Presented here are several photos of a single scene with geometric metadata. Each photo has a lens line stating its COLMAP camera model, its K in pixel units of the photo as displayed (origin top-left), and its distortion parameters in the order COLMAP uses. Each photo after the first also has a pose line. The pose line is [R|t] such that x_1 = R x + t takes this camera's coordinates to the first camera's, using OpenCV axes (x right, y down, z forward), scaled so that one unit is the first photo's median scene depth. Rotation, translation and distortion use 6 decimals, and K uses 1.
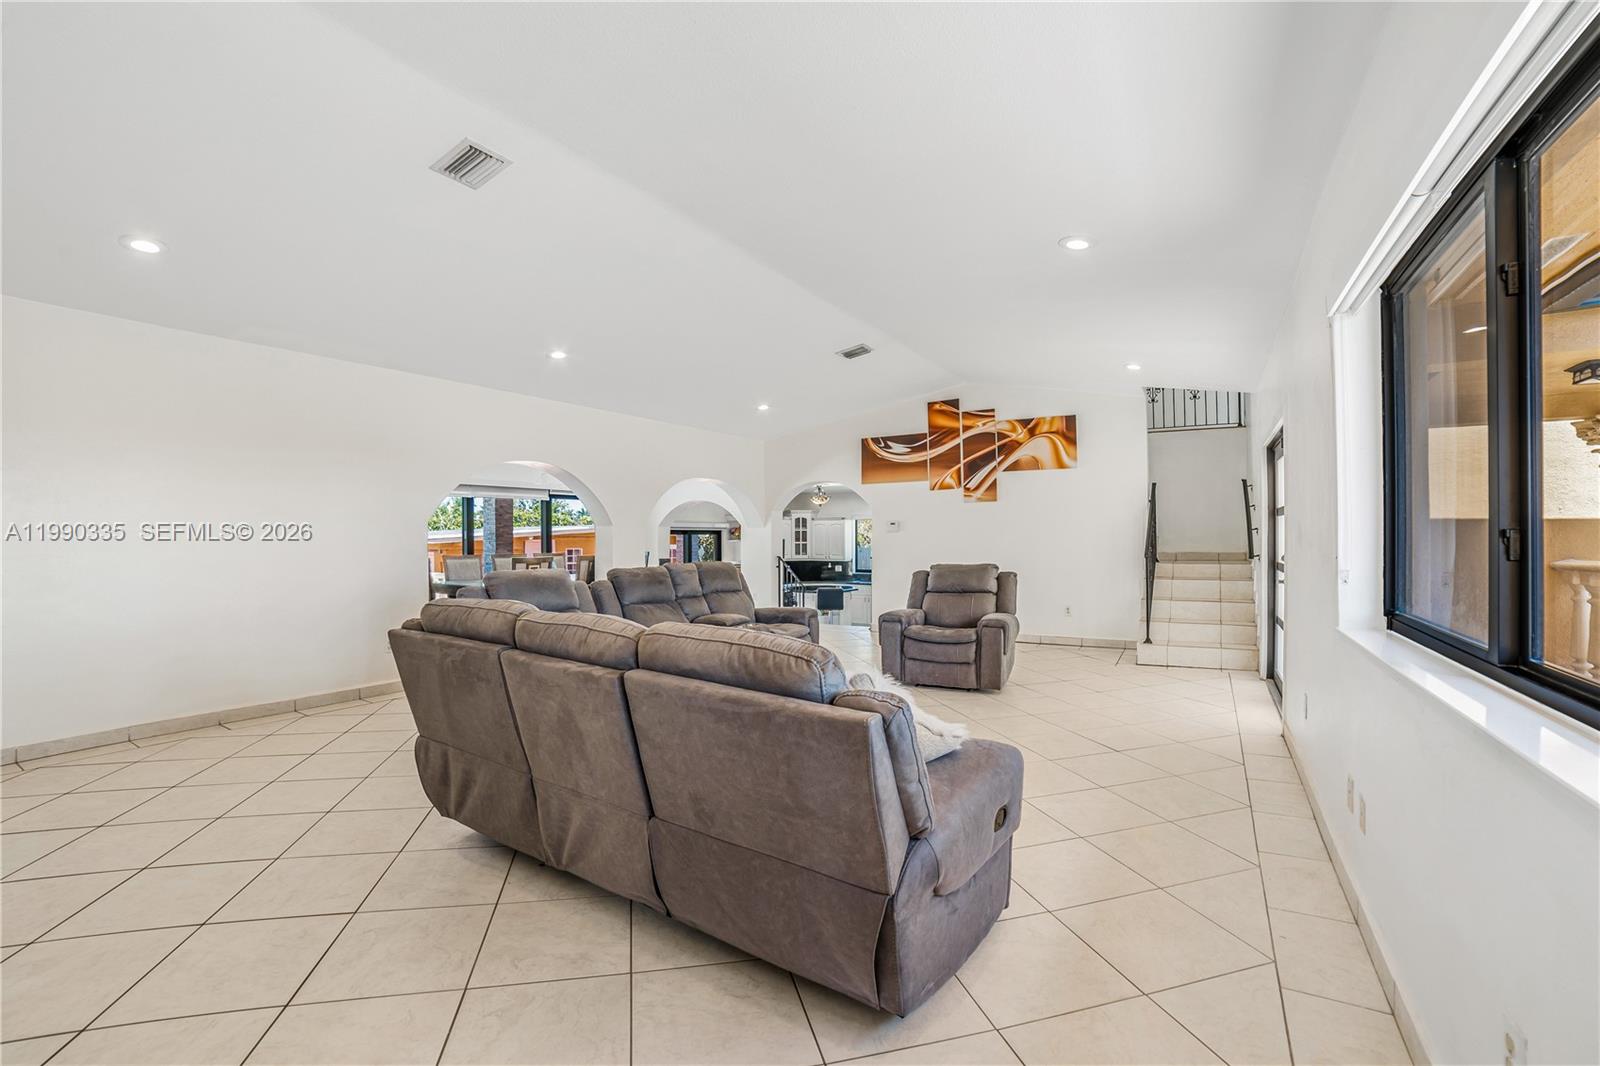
lens RADIAL K [[706.8, 0, 800.0], [0, 706.8, 533.0], [0, 0, 1]] dist [-0.001557, -0.000083]
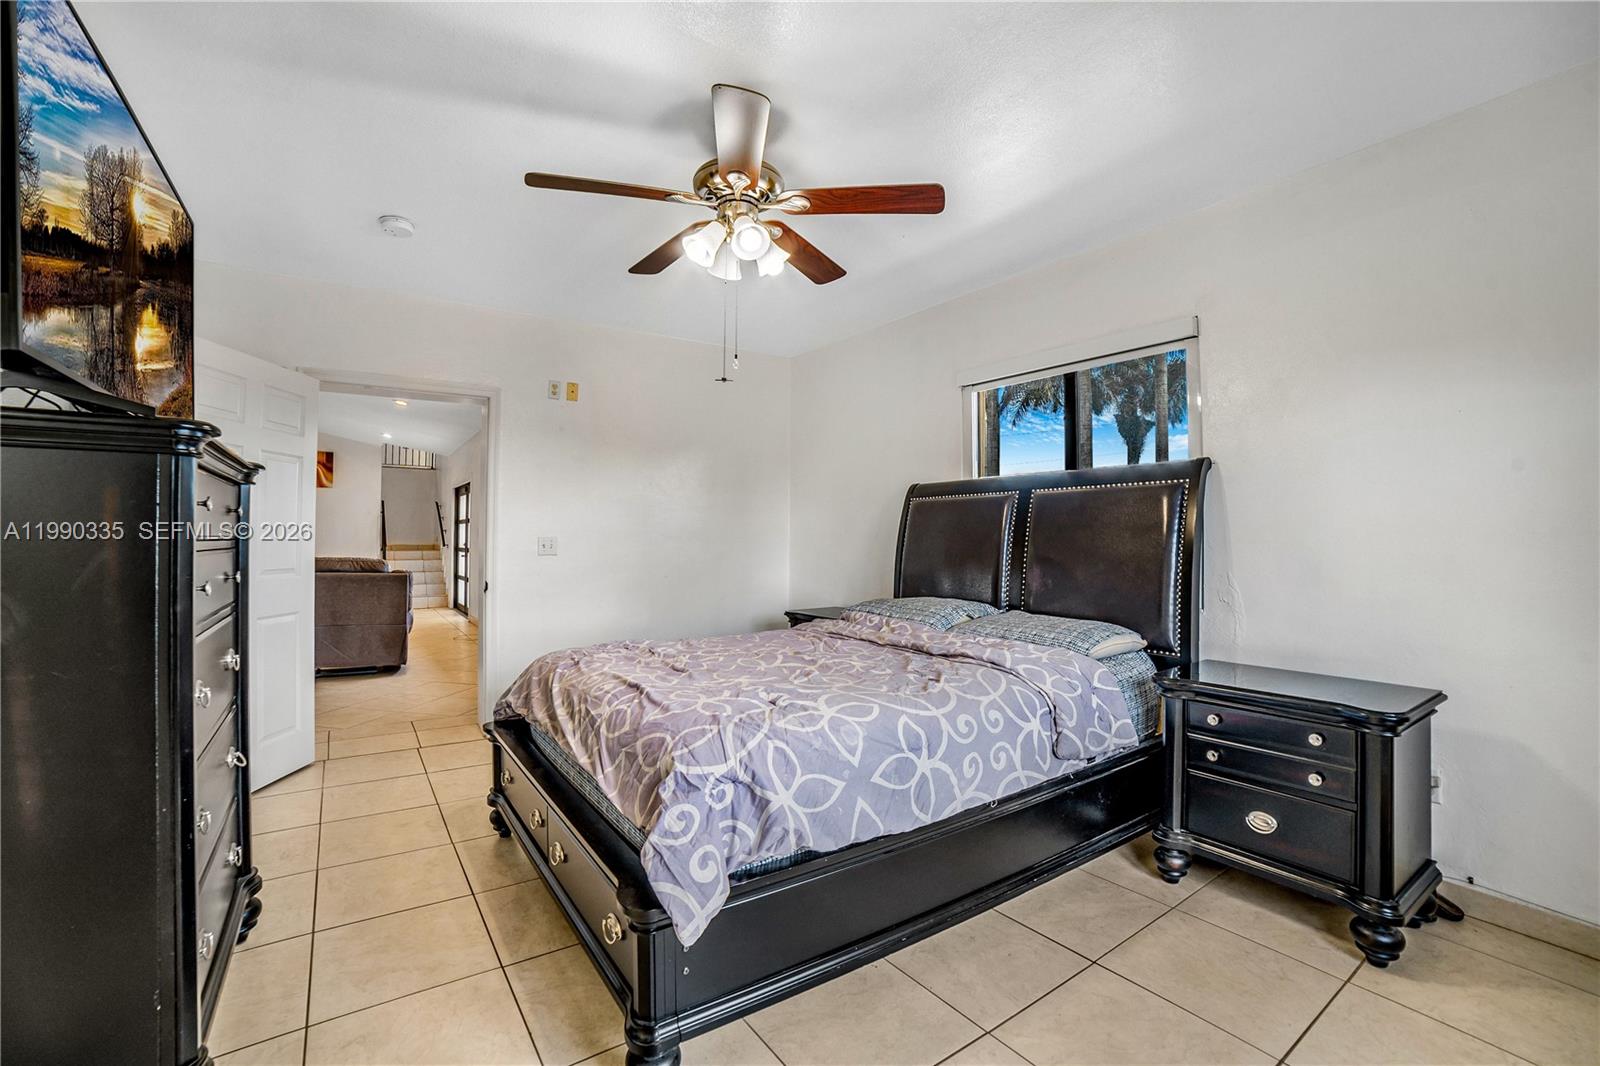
lens RADIAL K [[706.8, 0, 800.0], [0, 706.8, 533.0], [0, 0, 1]] dist [-0.001557, -0.000083]
pose [[0.460328, 0.009636, 0.887696, -0.753538], [-0.010016, 0.999934, -0.005660, 0.003282], [-0.887692, -0.006286, 0.460394, -0.890556]]
